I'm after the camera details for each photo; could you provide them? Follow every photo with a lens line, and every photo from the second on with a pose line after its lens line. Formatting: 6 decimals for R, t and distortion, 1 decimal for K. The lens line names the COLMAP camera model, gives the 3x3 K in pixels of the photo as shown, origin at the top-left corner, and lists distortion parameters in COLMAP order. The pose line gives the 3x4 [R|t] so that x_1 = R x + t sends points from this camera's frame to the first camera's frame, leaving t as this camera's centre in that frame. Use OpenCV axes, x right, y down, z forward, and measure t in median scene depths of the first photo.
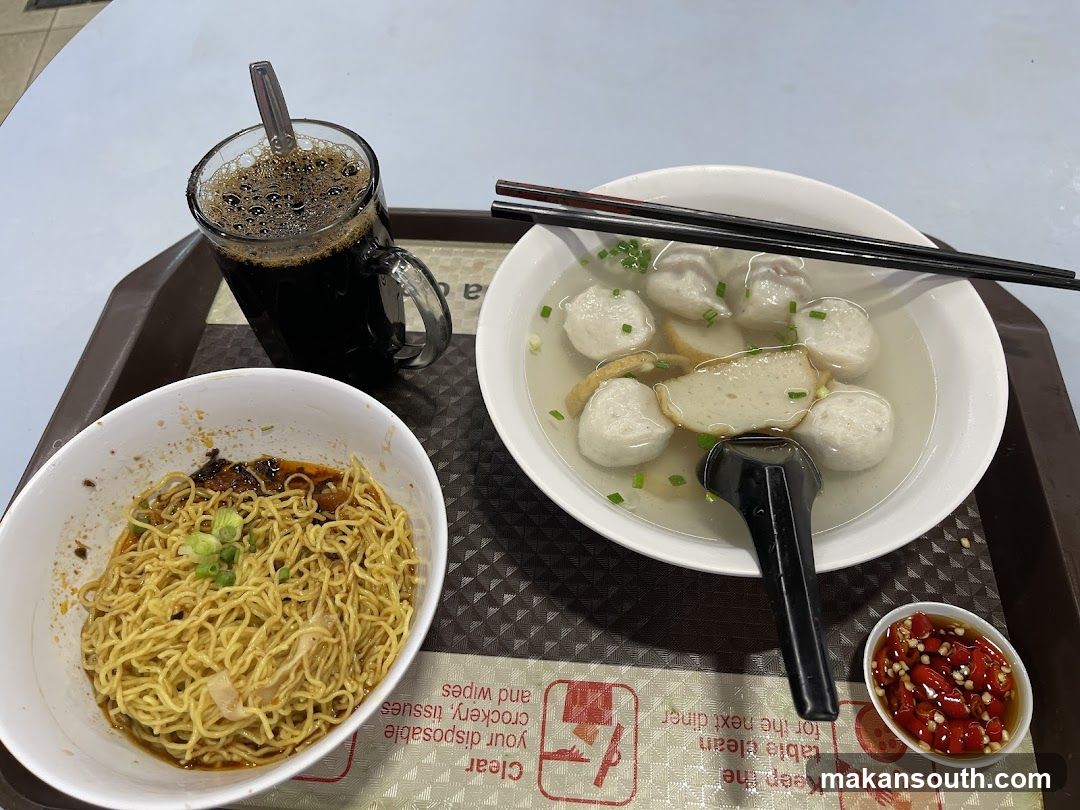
lens RADIAL K [[814.9, 0, 540.0], [0, 814.9, 405.0], [0, 0, 1]] dist [0.124293, -0.263477]
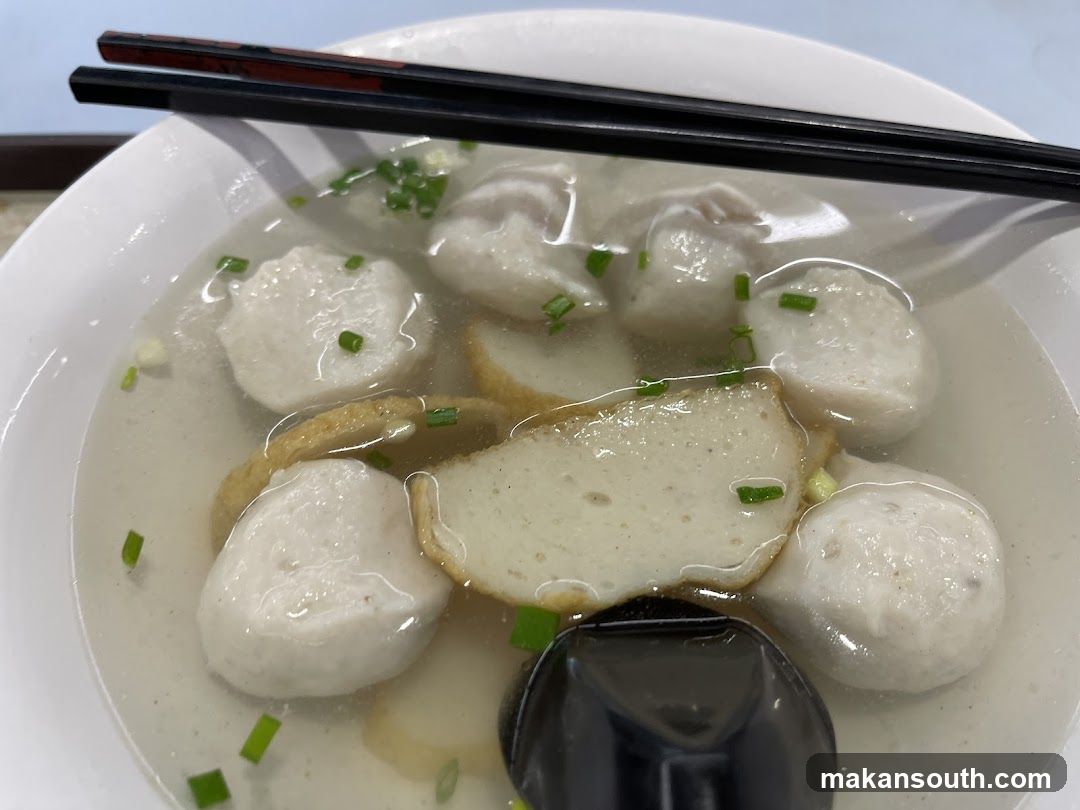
lens RADIAL K [[814.9, 0, 540.0], [0, 814.9, 405.0], [0, 0, 1]] dist [0.124293, -0.263477]
pose [[0.998755, -0.021747, 0.044902, 0.182544], [0.024118, 0.998306, -0.052949, -0.035153], [-0.043675, 0.053966, 0.997587, 0.583144]]
